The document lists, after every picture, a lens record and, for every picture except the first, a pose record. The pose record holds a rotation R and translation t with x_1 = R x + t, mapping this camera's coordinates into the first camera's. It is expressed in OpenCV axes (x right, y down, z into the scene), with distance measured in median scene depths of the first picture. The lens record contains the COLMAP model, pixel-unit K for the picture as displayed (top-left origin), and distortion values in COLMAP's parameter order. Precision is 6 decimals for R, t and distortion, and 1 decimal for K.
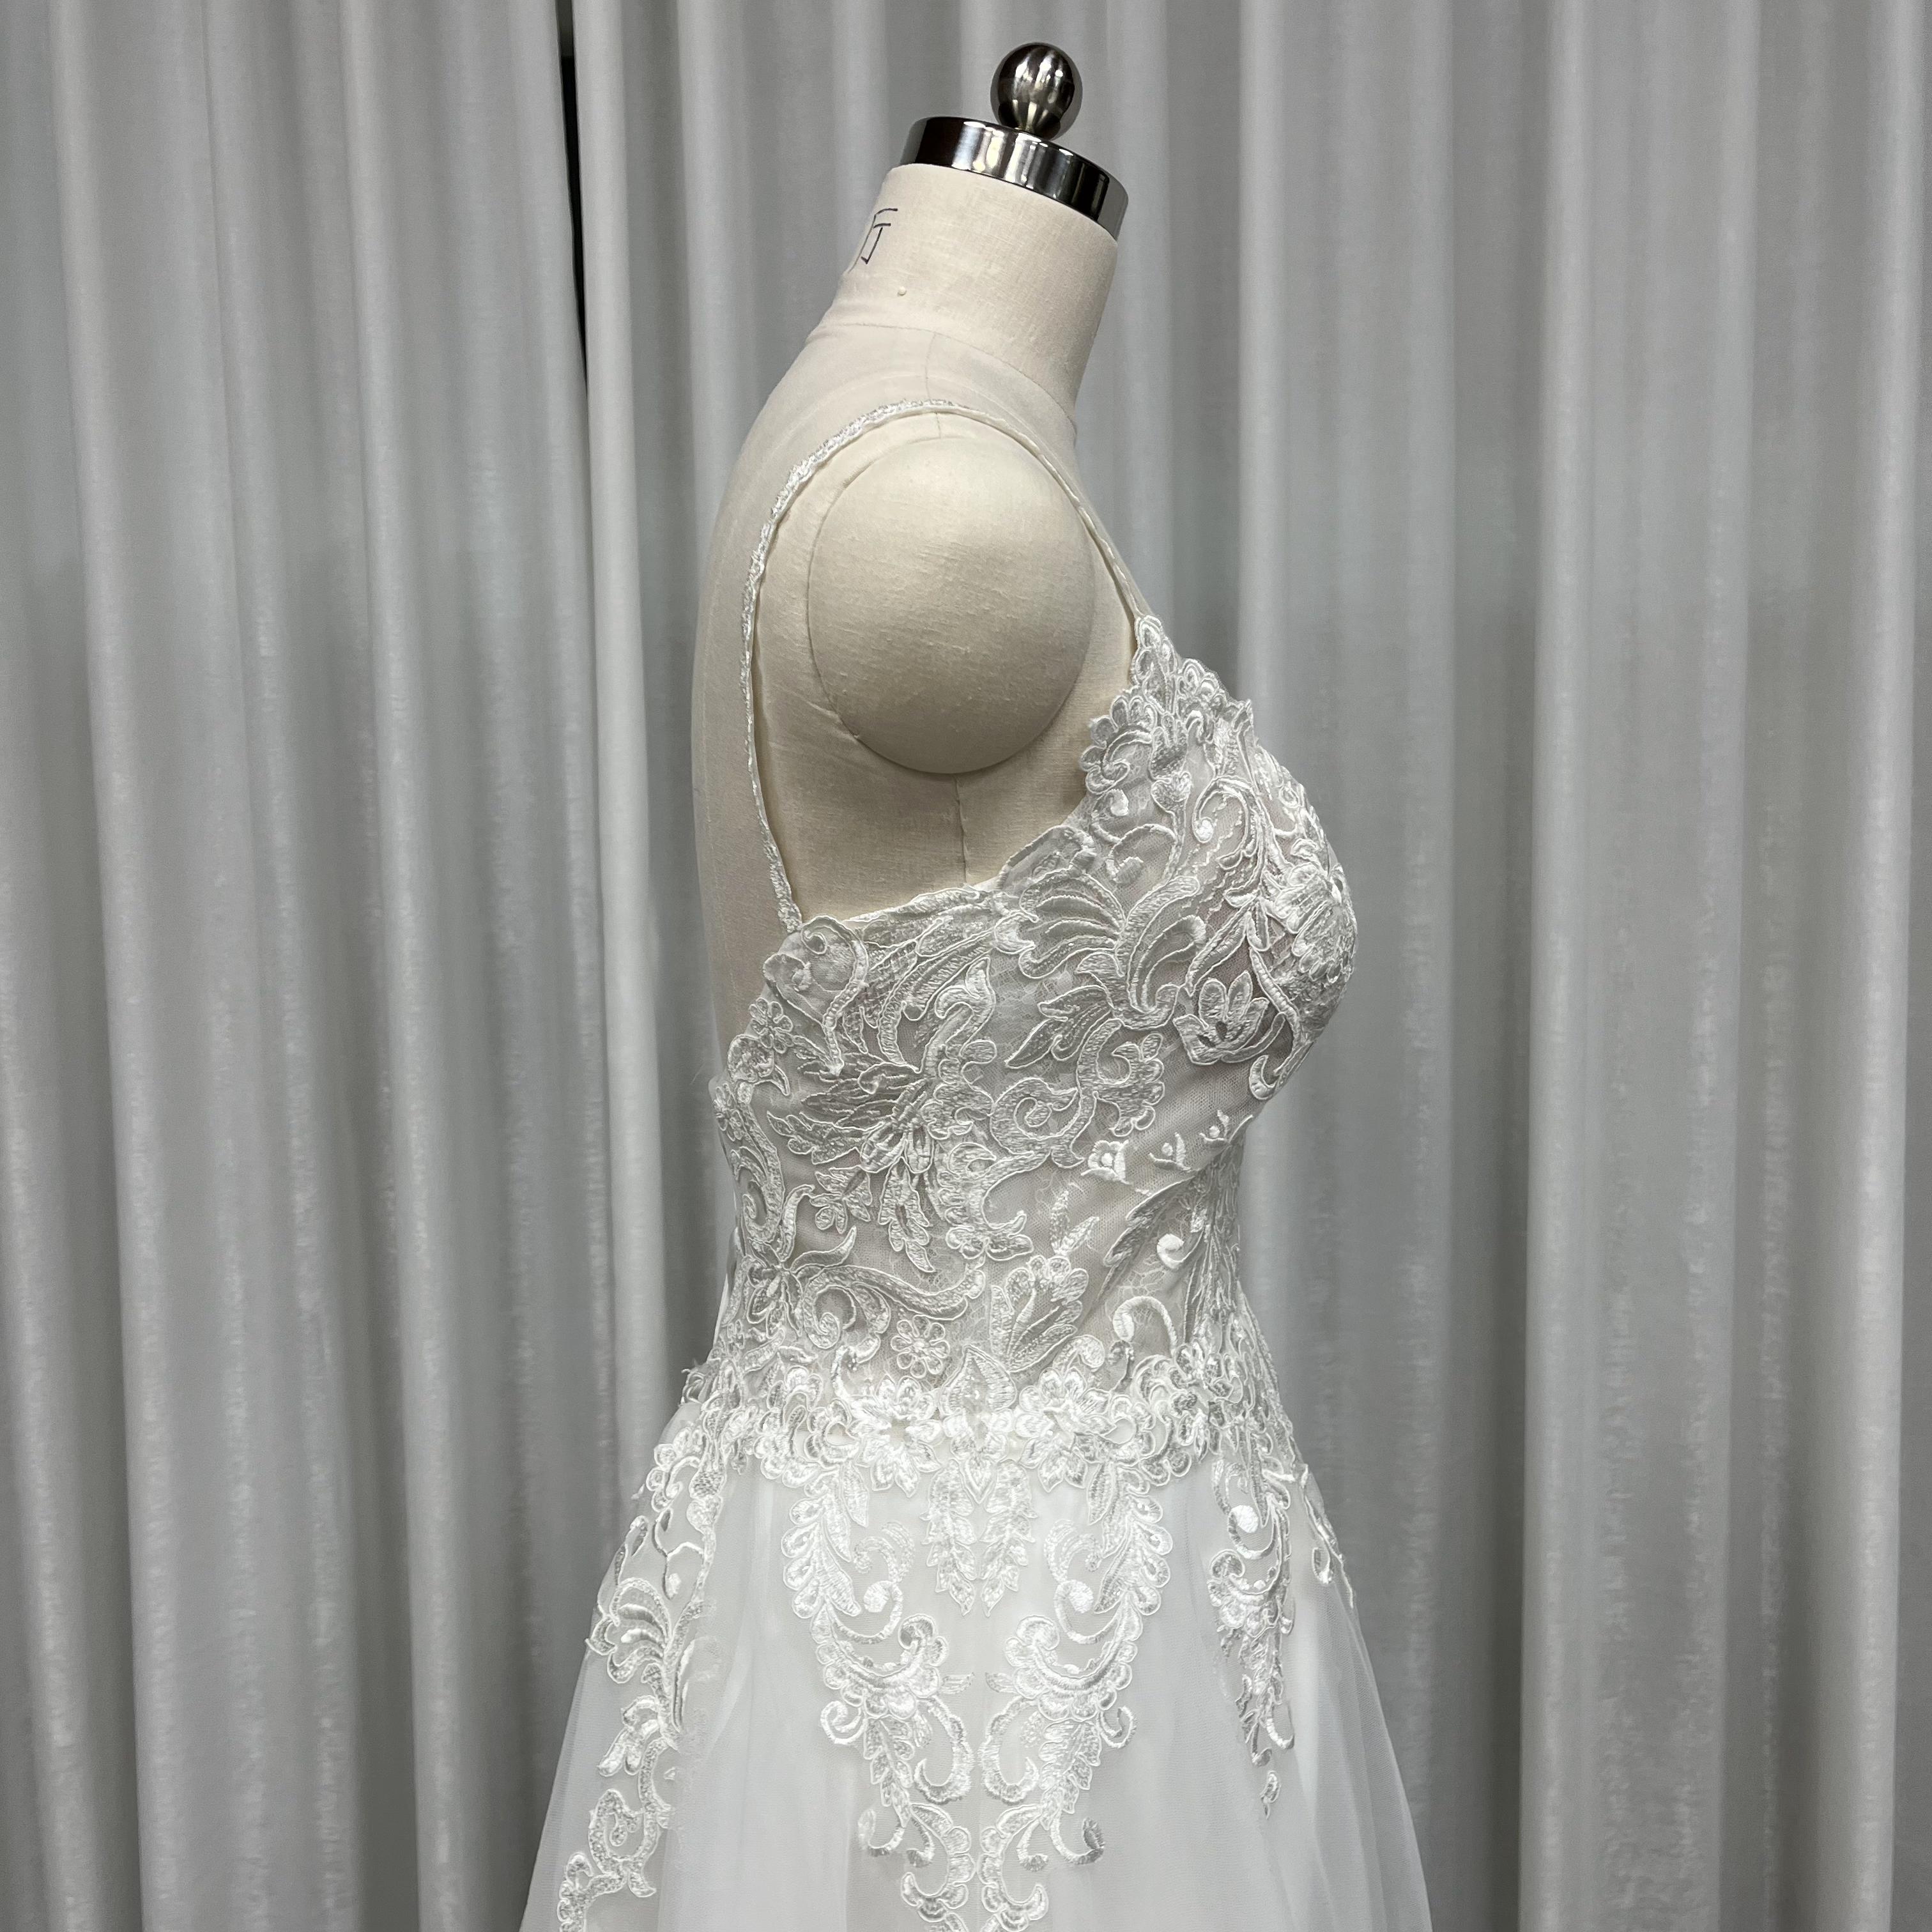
lens RADIAL K [[1989.0, 0, 956.7], [0, 1989.0, 944.4], [0, 0, 1]] dist [0.027652, 0.000000]
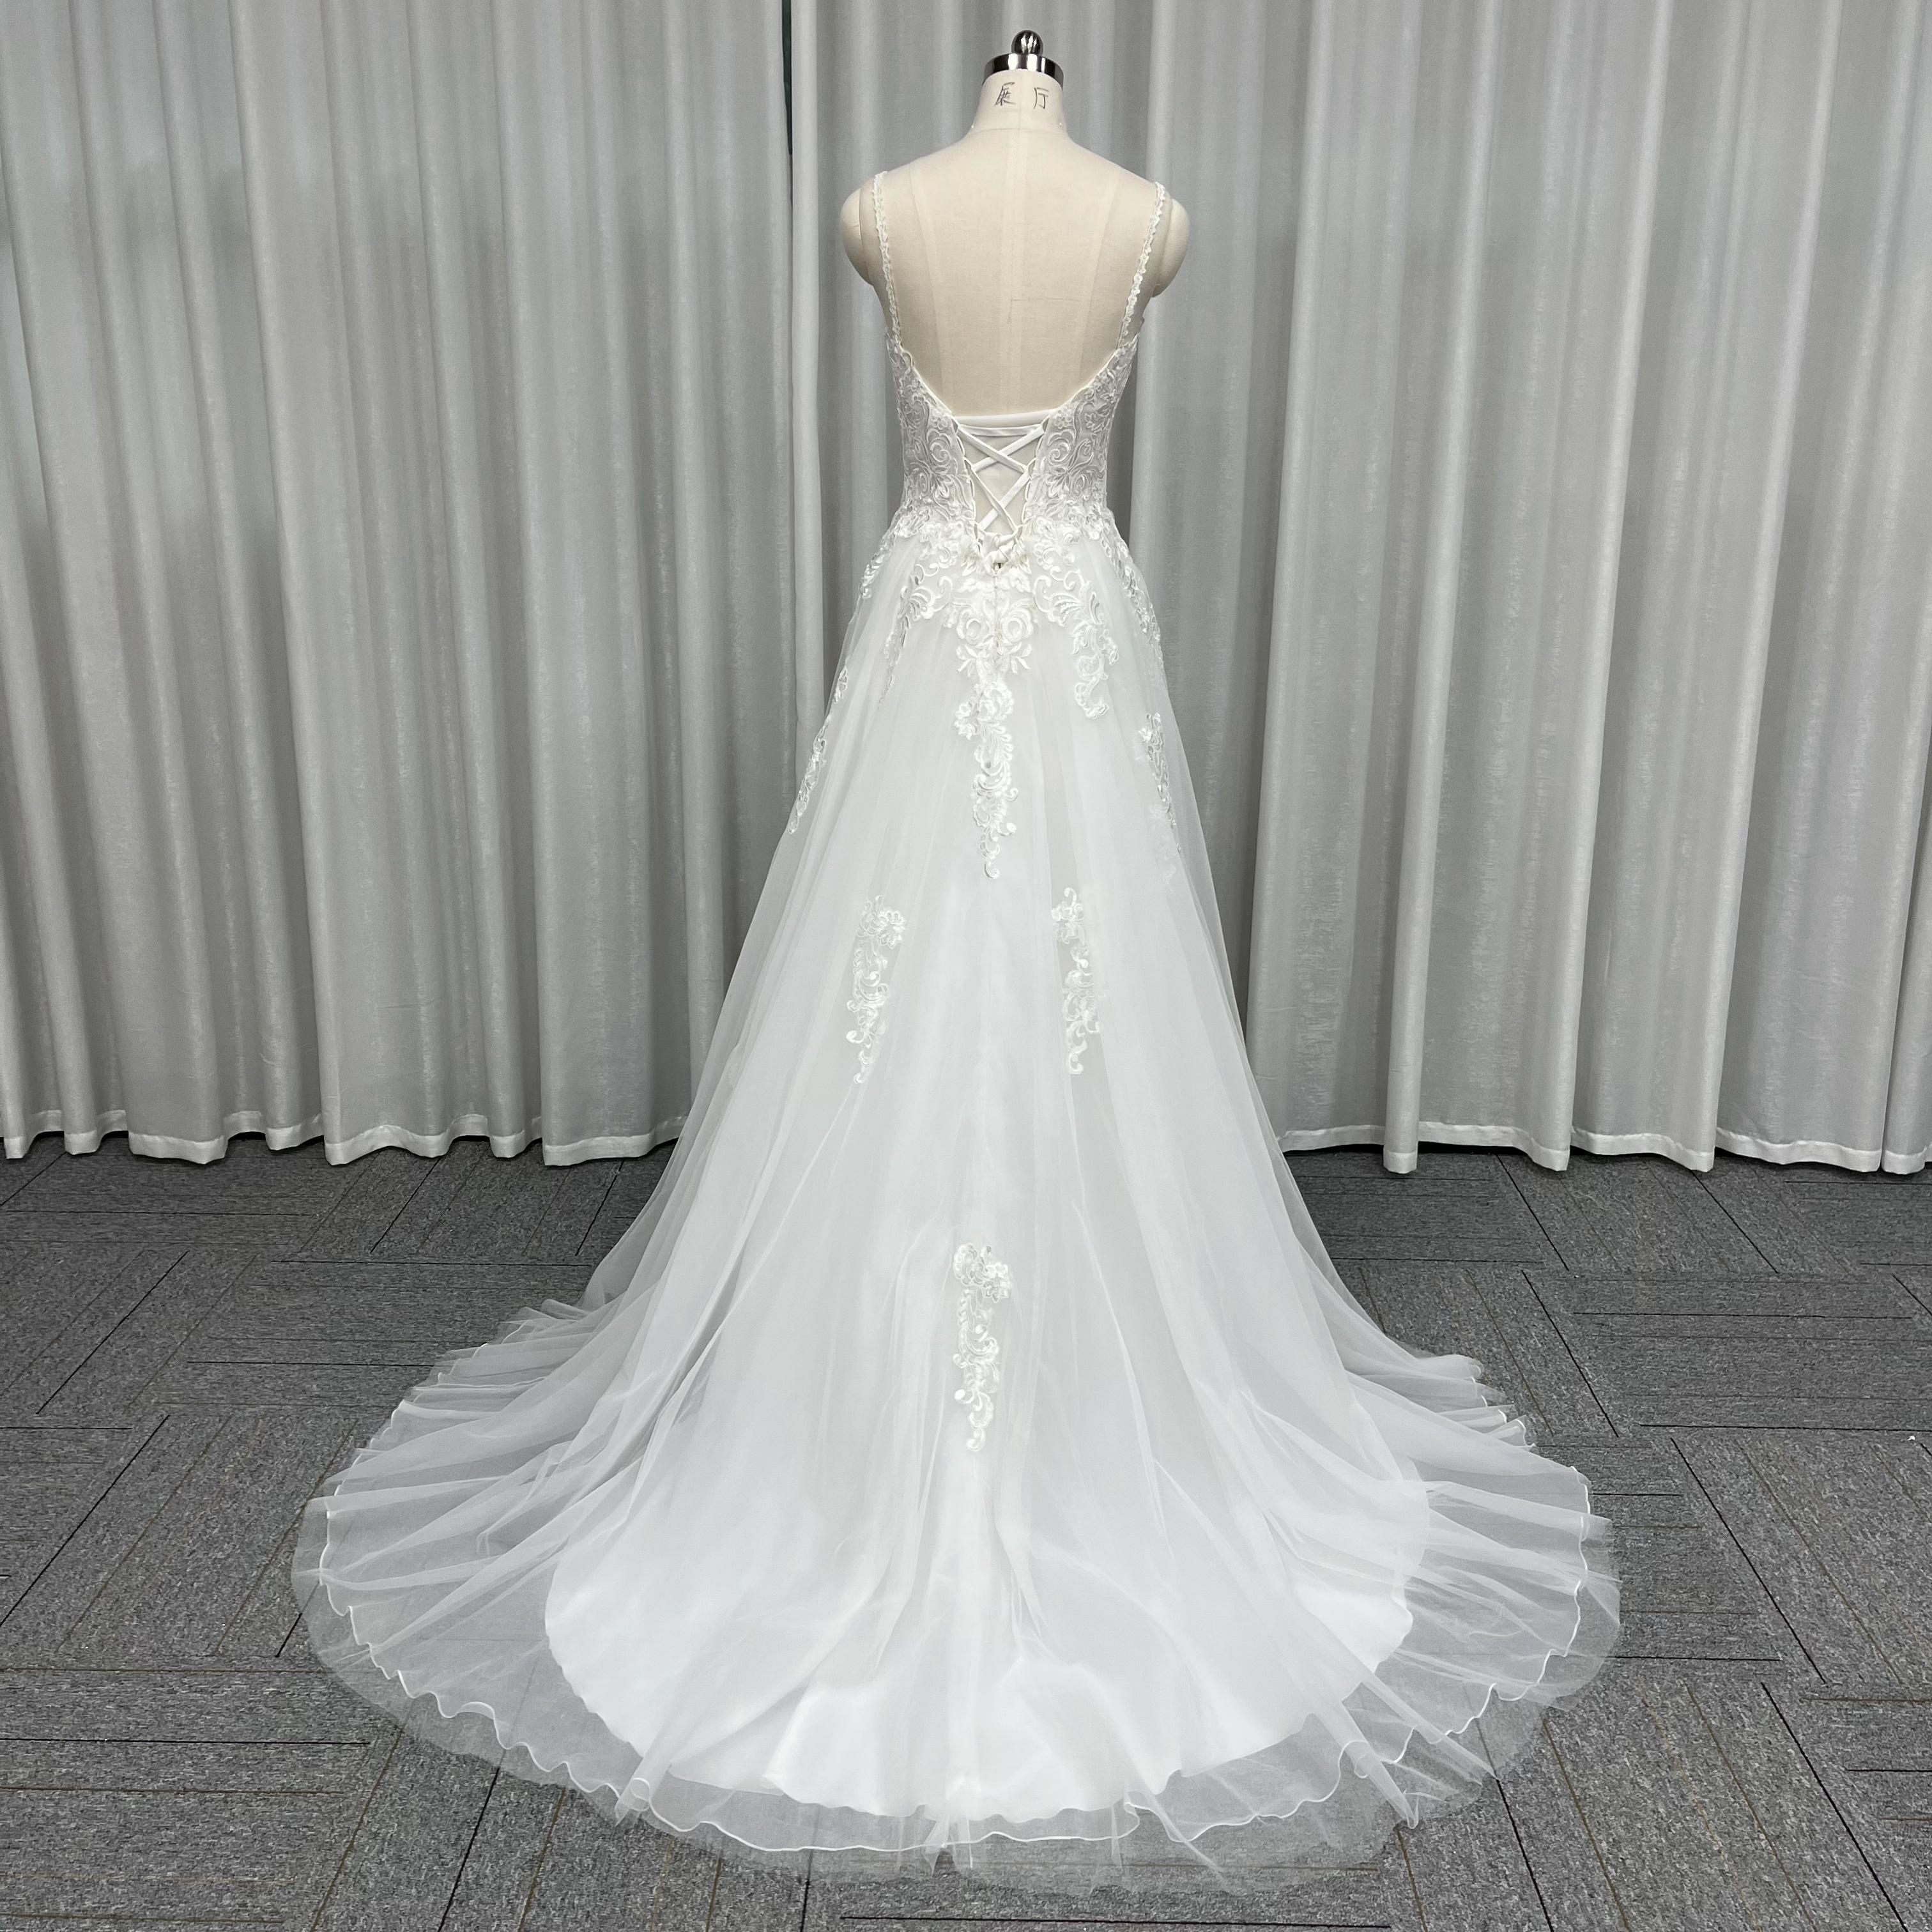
lens RADIAL K [[1989.0, 0, 982.0], [0, 1989.0, 970.2], [0, 0, 1]] dist [0.027652, 0.000000]
pose [[0.995883, 0.005689, 0.090466, -0.165789], [-0.023222, 0.980734, 0.193963, 0.143807], [-0.087620, -0.195266, 0.976829, -0.904764]]
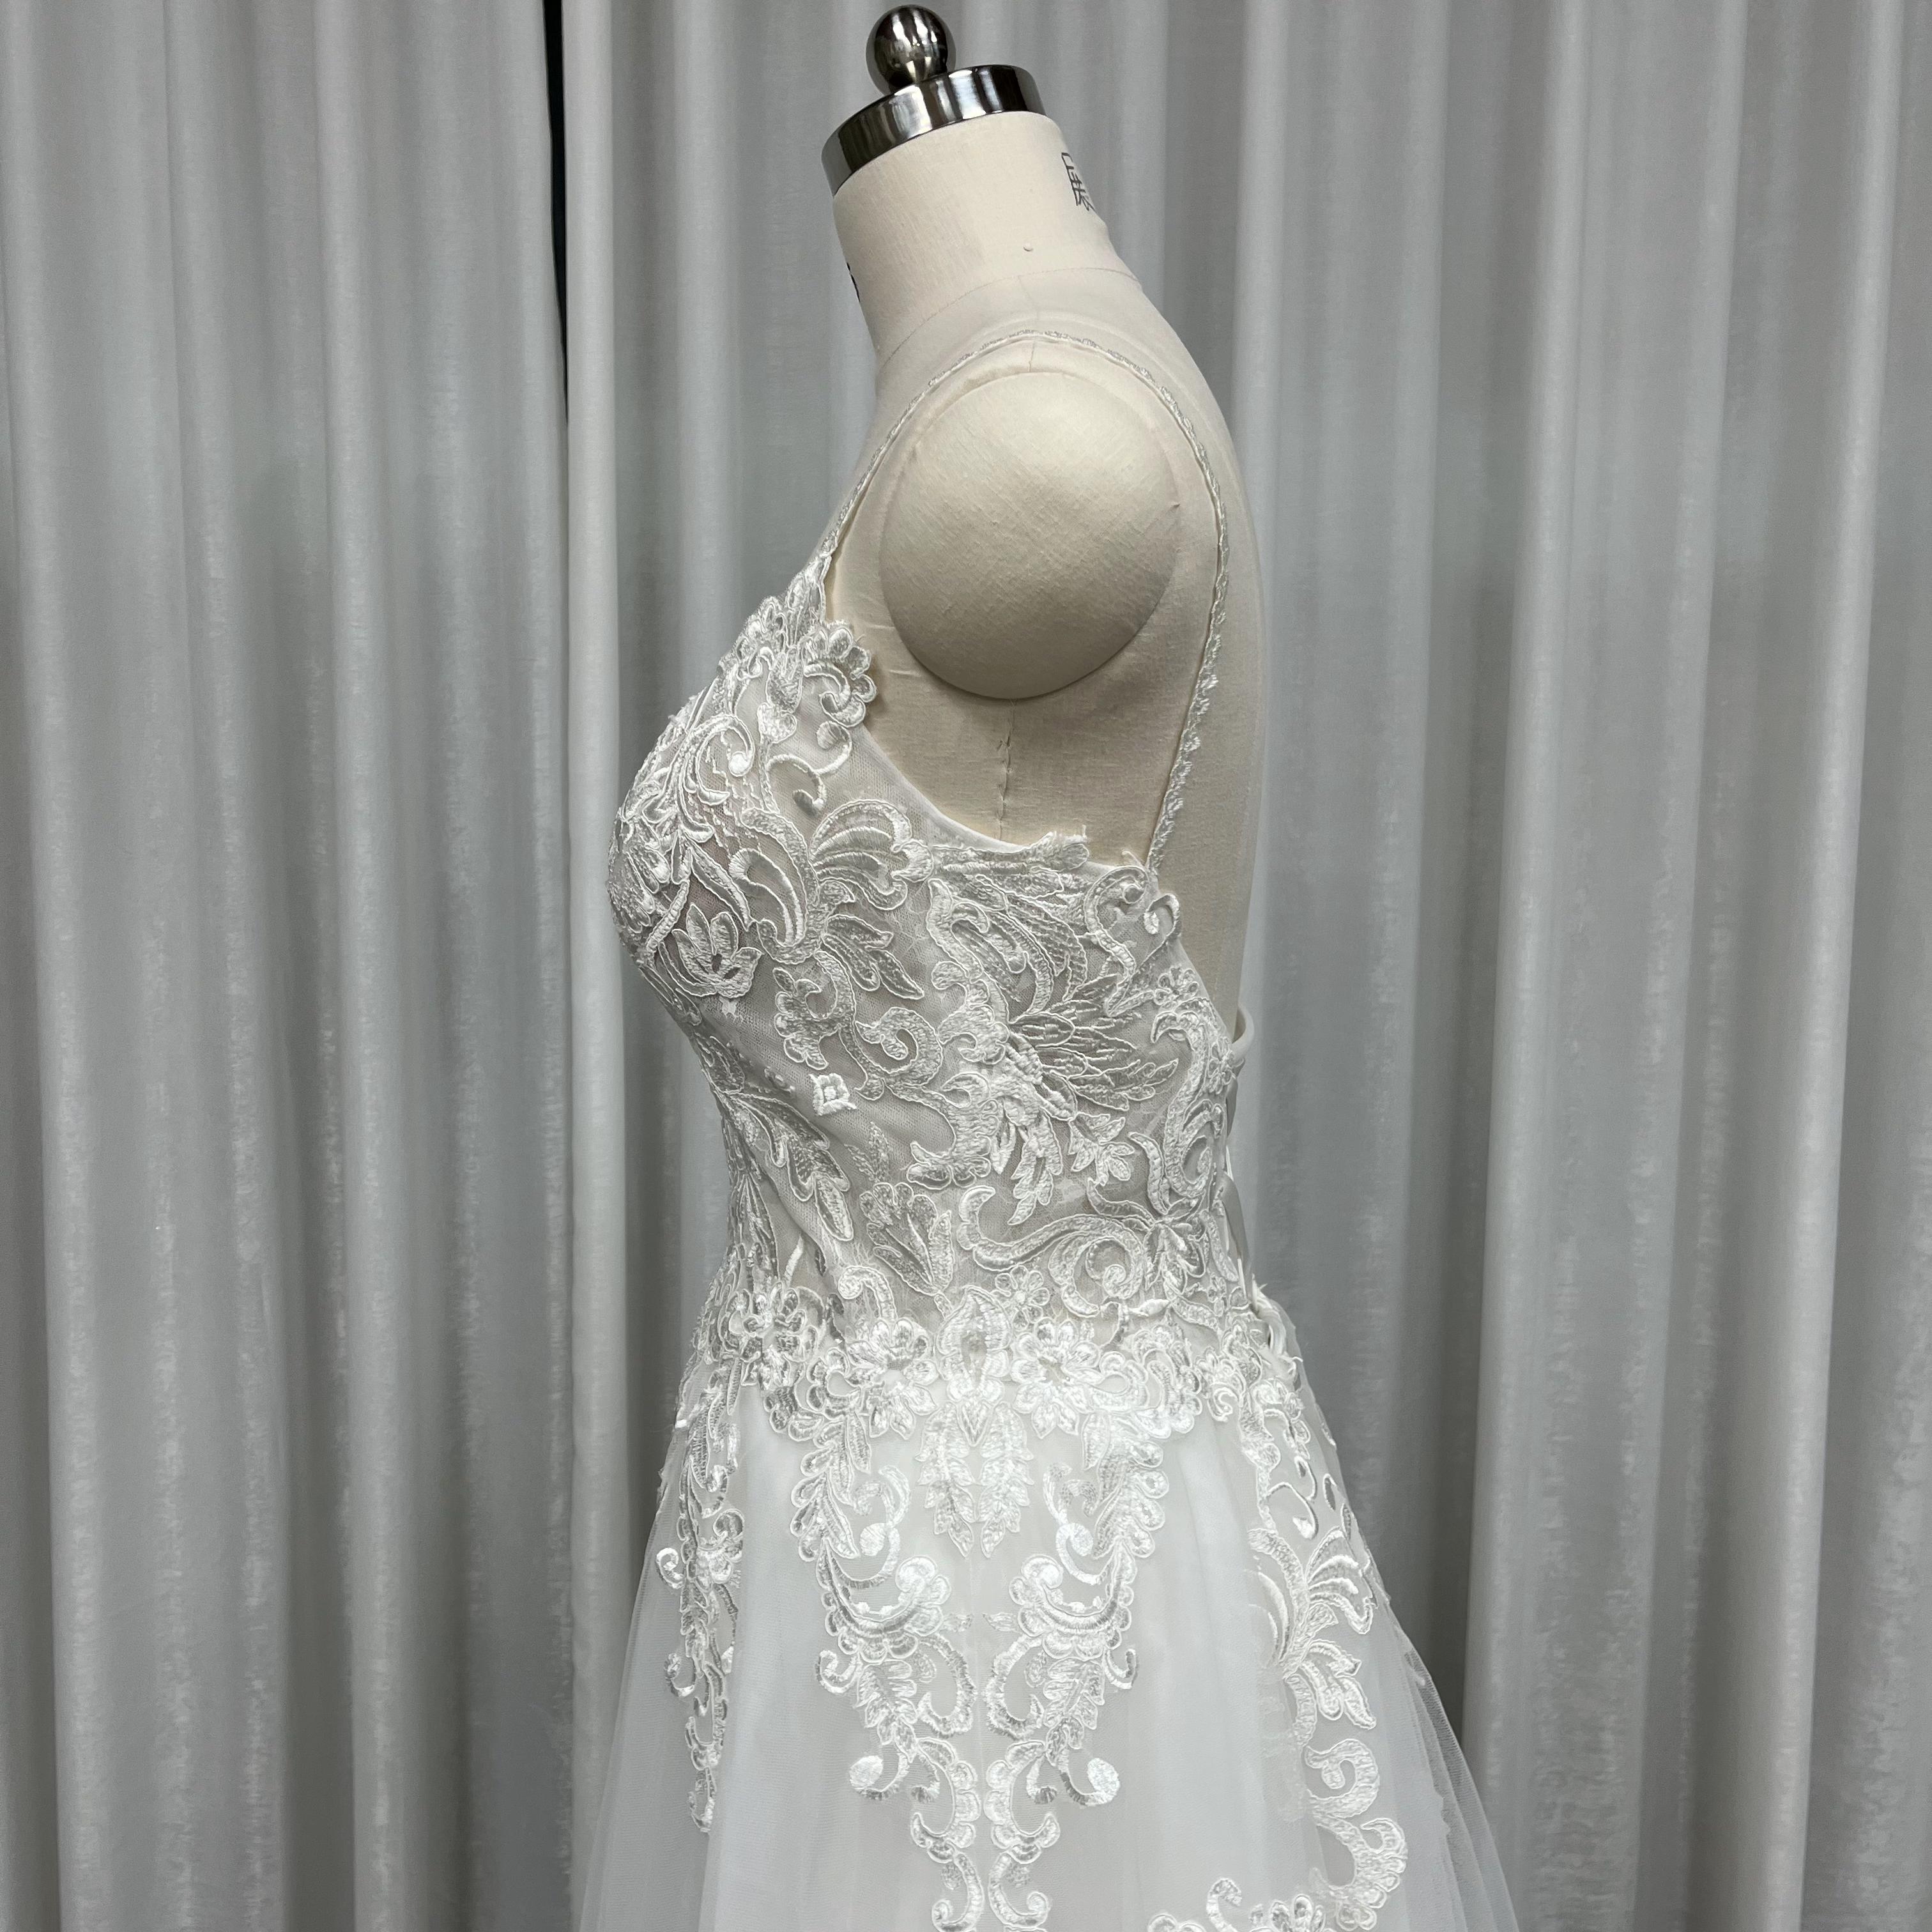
lens RADIAL K [[1989.0, 0, 949.6], [0, 1989.0, 945.6], [0, 0, 1]] dist [0.027652, 0.000000]
pose [[0.994777, 0.015626, 0.100867, -0.089230], [-0.017918, 0.999600, 0.021862, 0.004118], [-0.100485, -0.023555, 0.994660, 0.010952]]
